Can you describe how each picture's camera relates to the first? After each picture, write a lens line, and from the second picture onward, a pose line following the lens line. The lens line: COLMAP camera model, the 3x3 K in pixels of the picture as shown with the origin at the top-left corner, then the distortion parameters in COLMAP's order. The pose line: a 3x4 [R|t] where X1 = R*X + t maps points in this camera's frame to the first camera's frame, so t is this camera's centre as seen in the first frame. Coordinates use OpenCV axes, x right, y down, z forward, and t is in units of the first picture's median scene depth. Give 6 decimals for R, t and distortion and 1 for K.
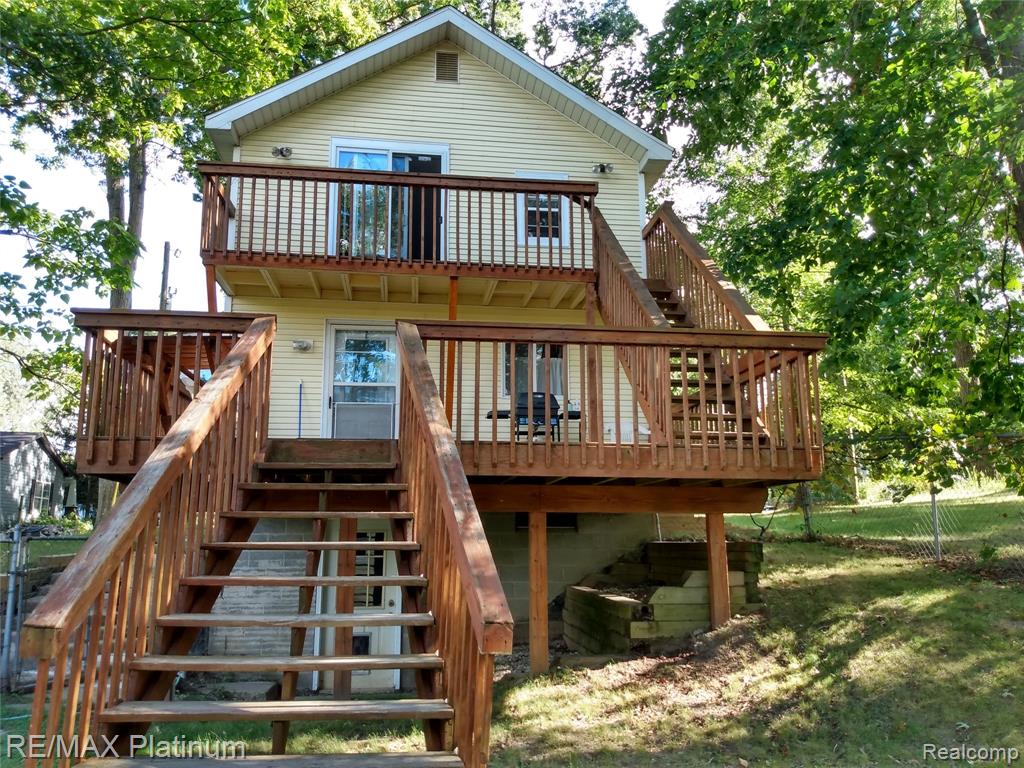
lens RADIAL K [[794.9, 0, 512.0], [0, 794.9, 384.0], [0, 0, 1]] dist [0.069925, -0.191104]
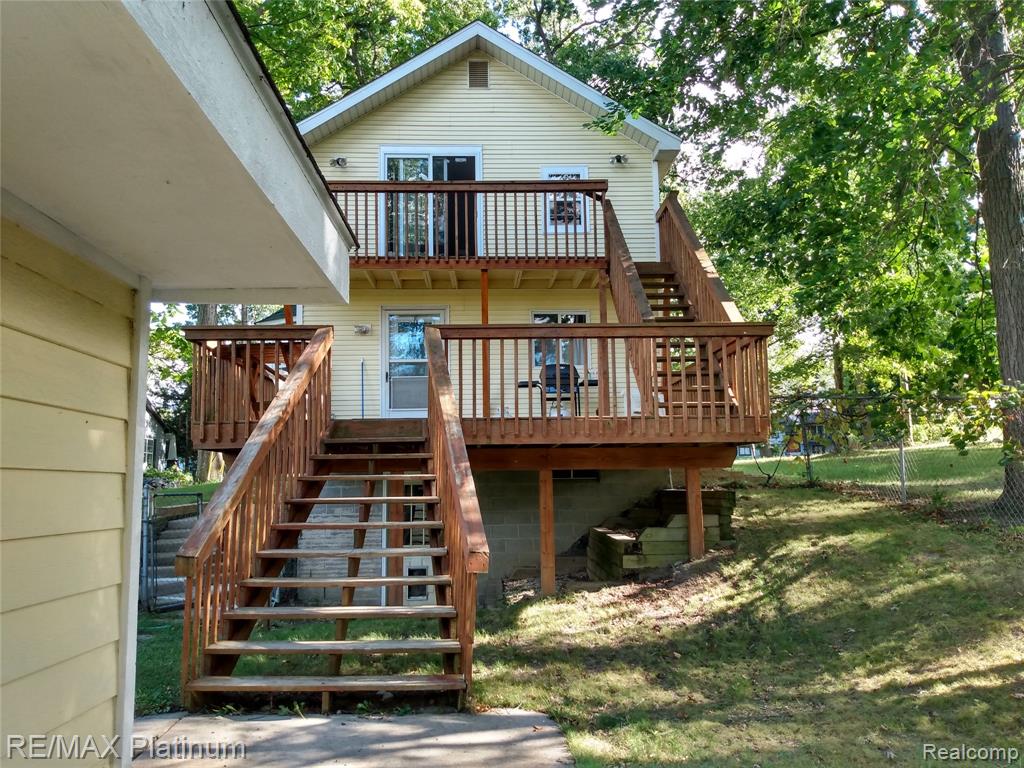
lens RADIAL K [[794.9, 0, 512.0], [0, 794.9, 384.0], [0, 0, 1]] dist [0.069925, -0.191104]
pose [[0.995287, -0.023810, -0.094004, 0.096164], [0.030327, 0.997189, 0.068521, -0.058383], [0.092109, -0.071049, 0.993211, -0.227697]]
